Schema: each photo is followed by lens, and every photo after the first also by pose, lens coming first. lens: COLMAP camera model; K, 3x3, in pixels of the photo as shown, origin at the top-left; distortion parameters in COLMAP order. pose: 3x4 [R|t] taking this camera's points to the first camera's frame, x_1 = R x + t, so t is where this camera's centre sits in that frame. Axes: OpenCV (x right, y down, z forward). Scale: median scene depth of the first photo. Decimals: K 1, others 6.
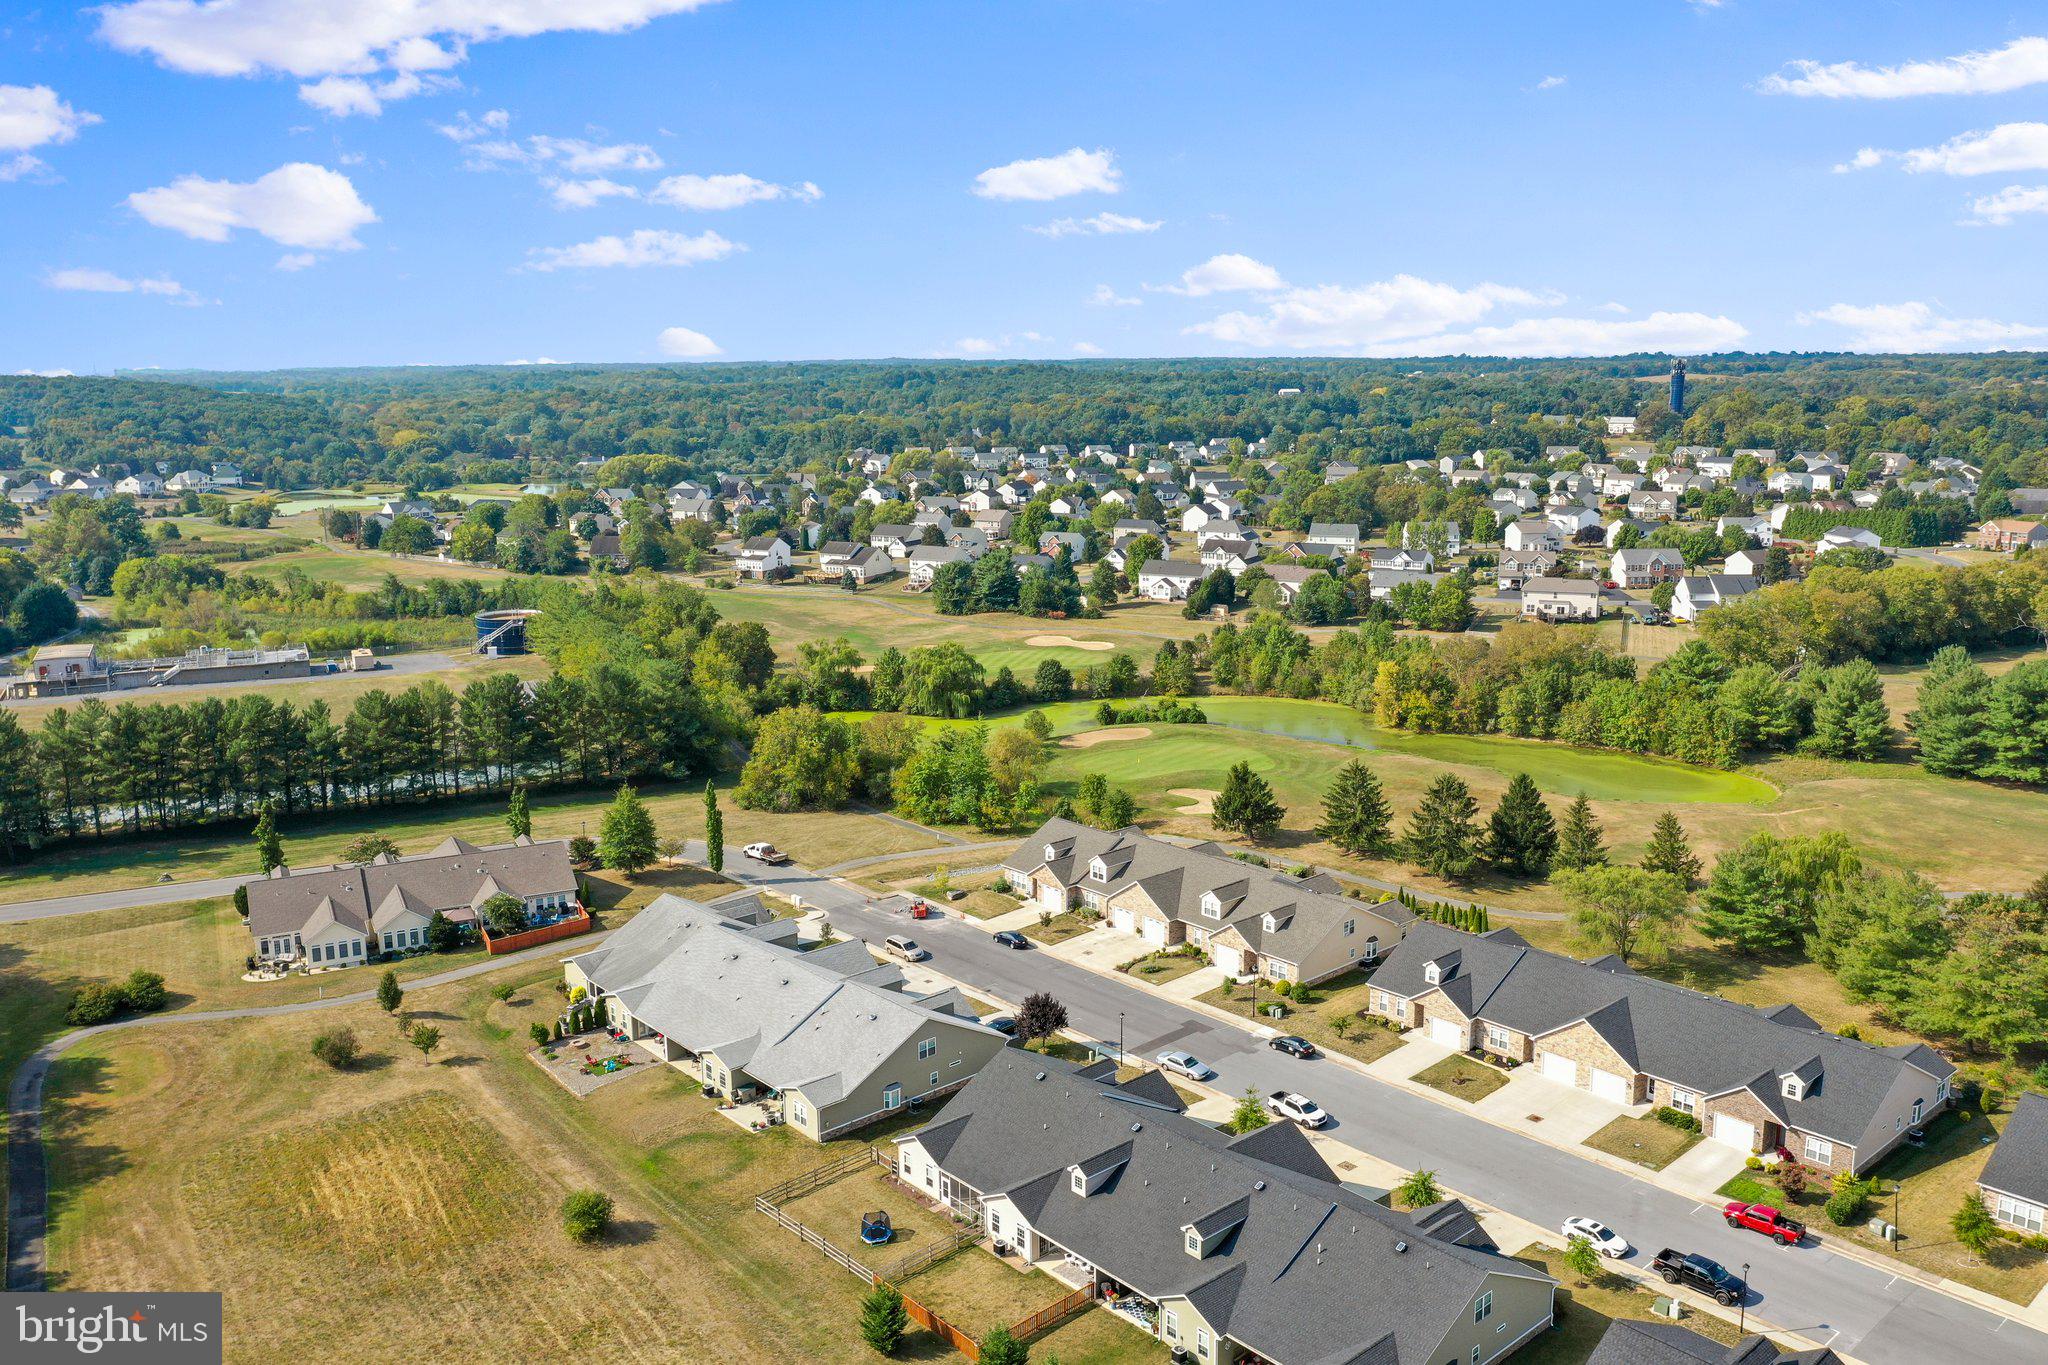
lens RADIAL K [[1616.3, 0, 1029.6], [0, 1616.3, 642.2], [0, 0, 1]] dist [-0.008697, 0.021633]
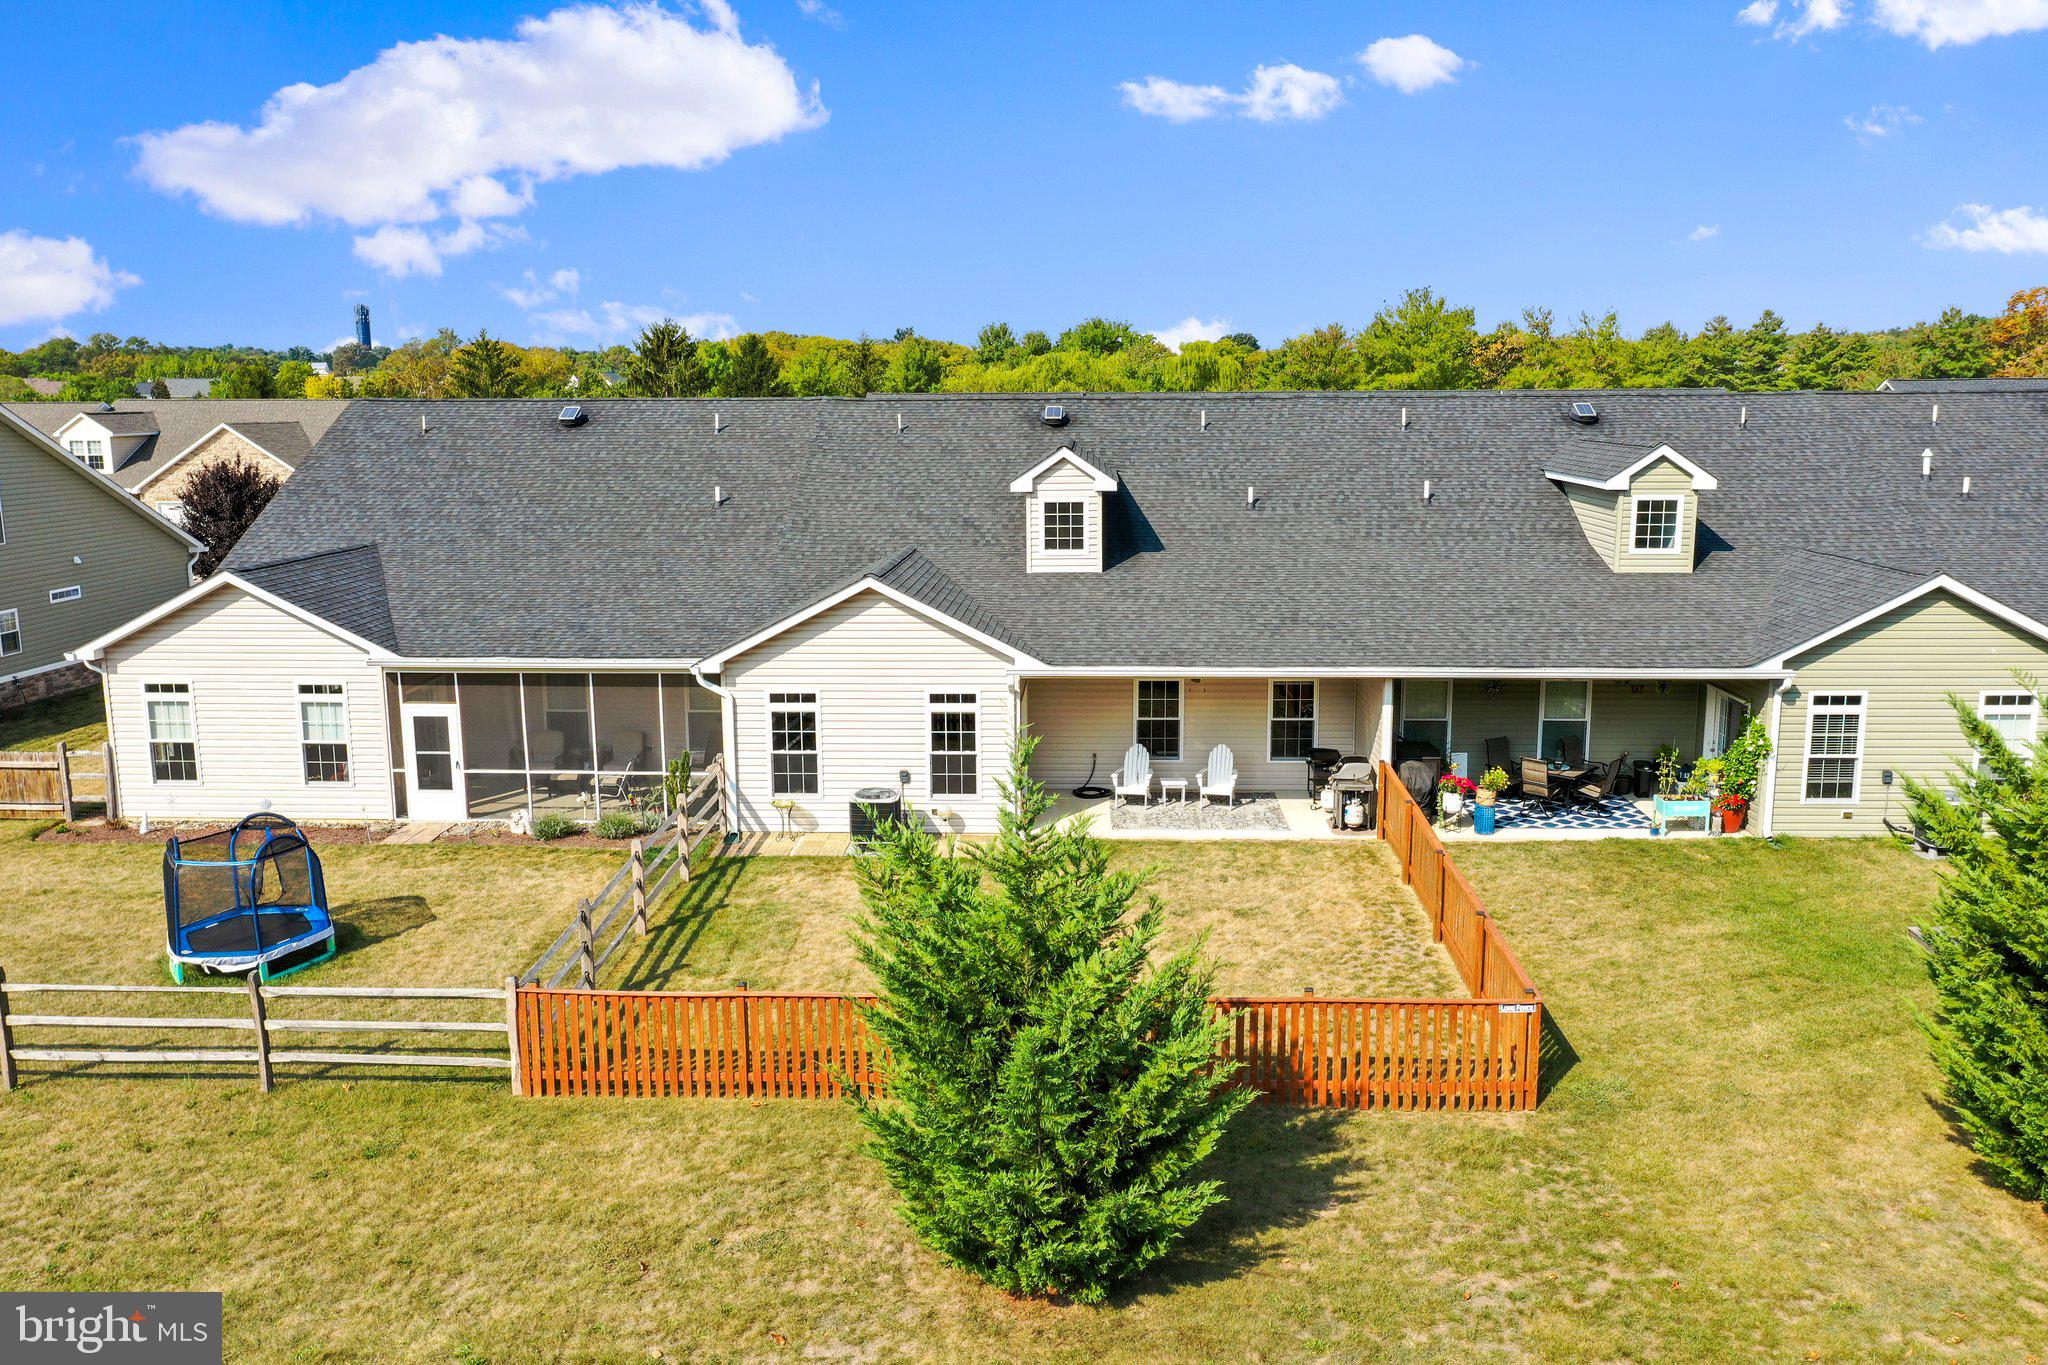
lens RADIAL K [[1616.3, 0, 1042.0], [0, 1616.3, 663.9], [0, 0, 1]] dist [-0.008697, 0.021633]
pose [[0.691390, -0.108789, 0.714244, -0.081490], [0.117320, 0.992383, 0.037587, 0.170701], [-0.712892, 0.057808, 0.698887, 0.403202]]
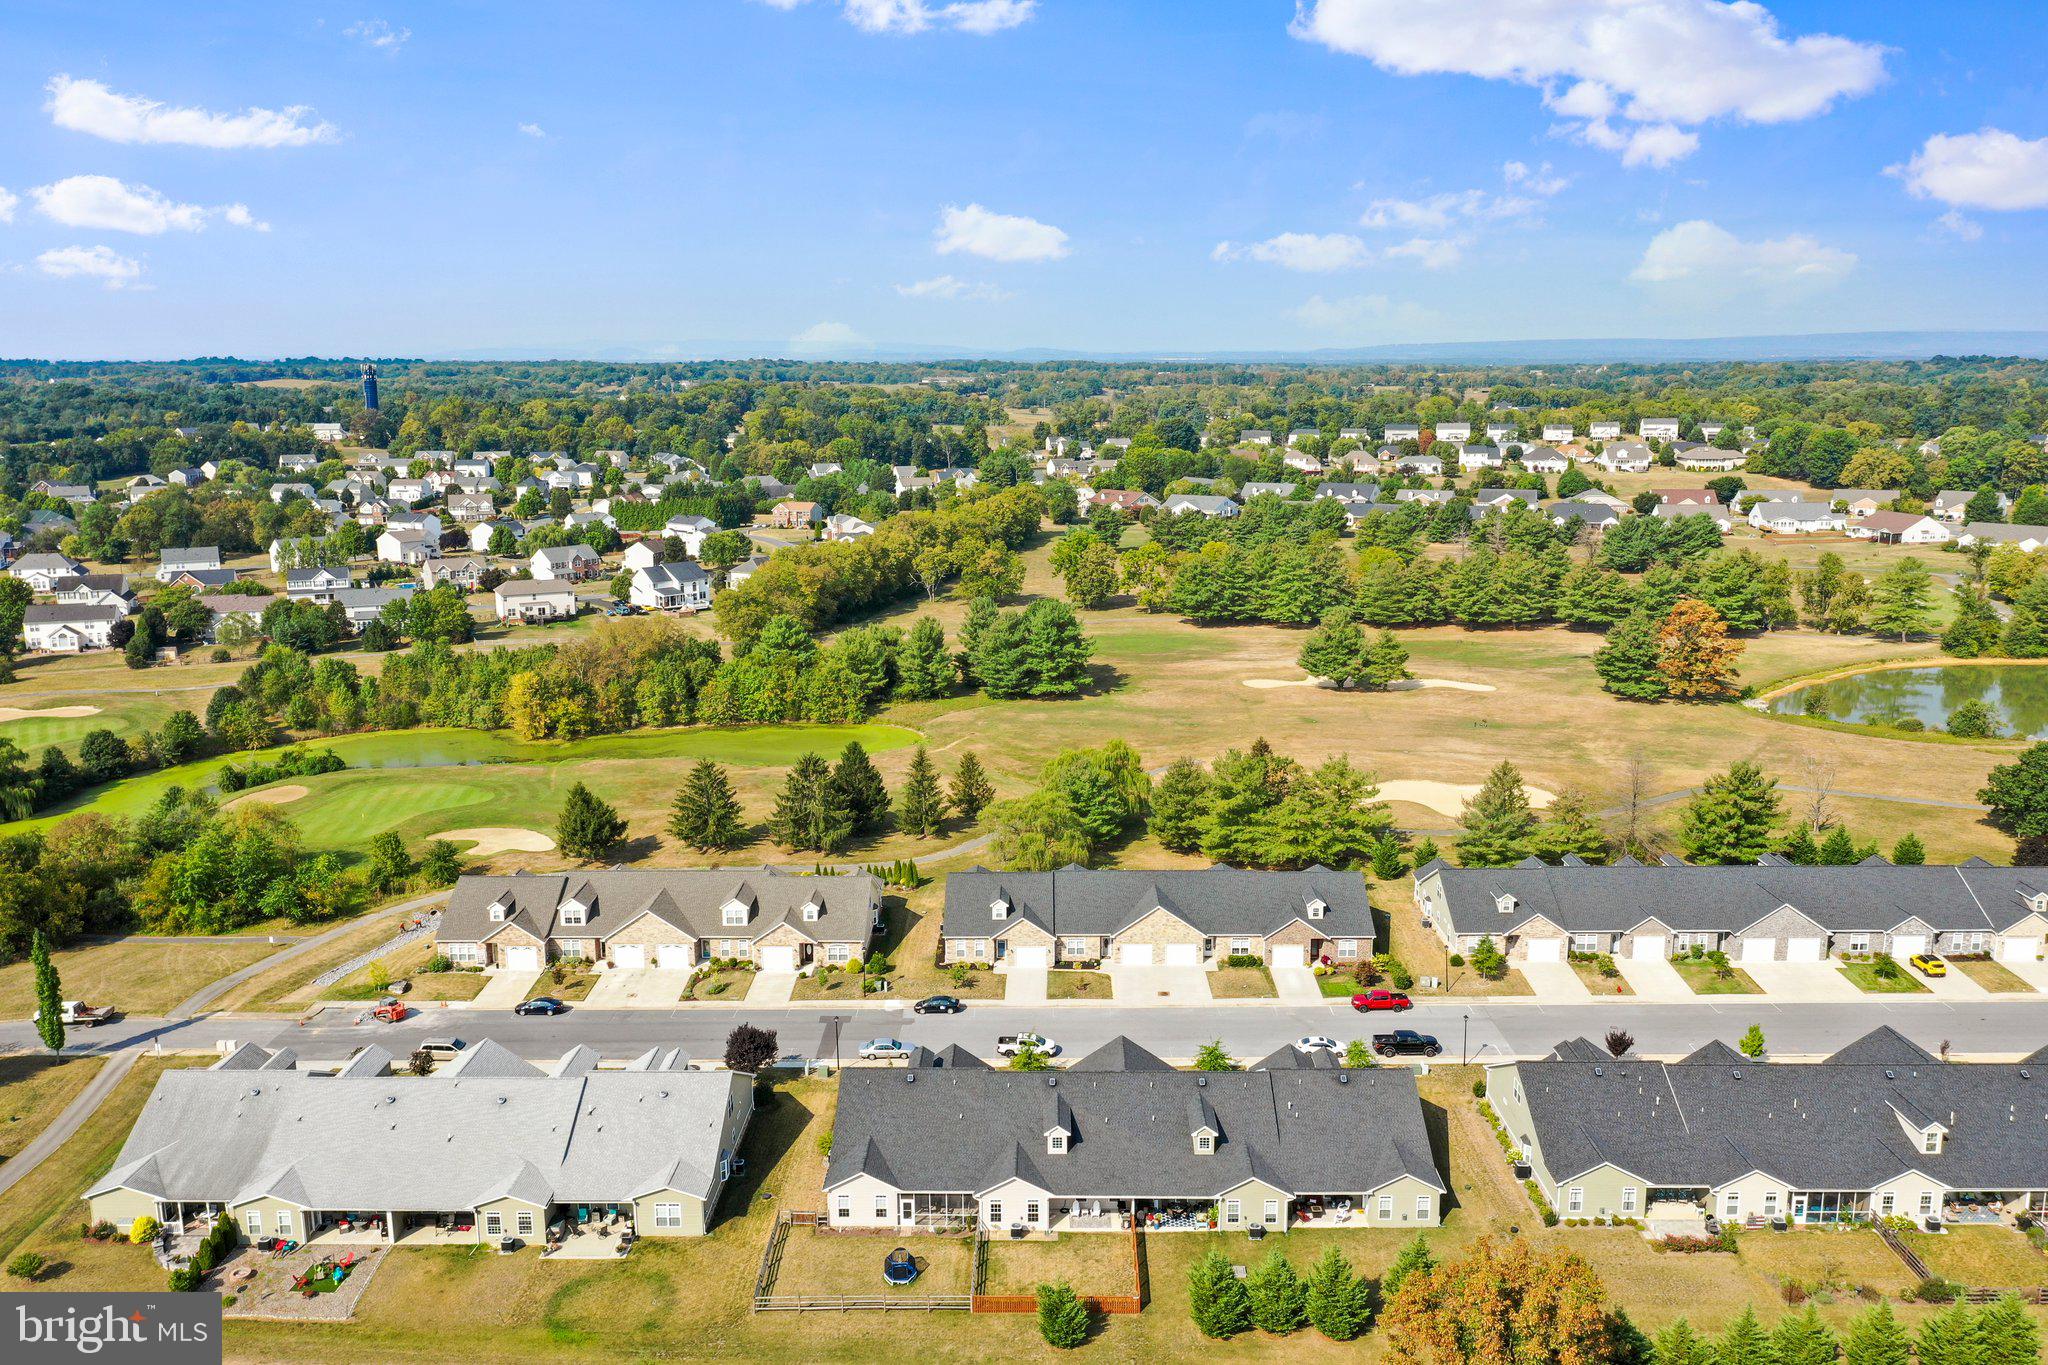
lens RADIAL K [[1616.3, 0, 1029.1], [0, 1616.3, 684.4], [0, 0, 1]] dist [-0.008697, 0.021633]
pose [[0.673755, -0.137152, 0.726115, -0.347906], [0.121386, 0.989818, 0.074329, -0.020655], [-0.728917, 0.038060, 0.683543, 0.139302]]
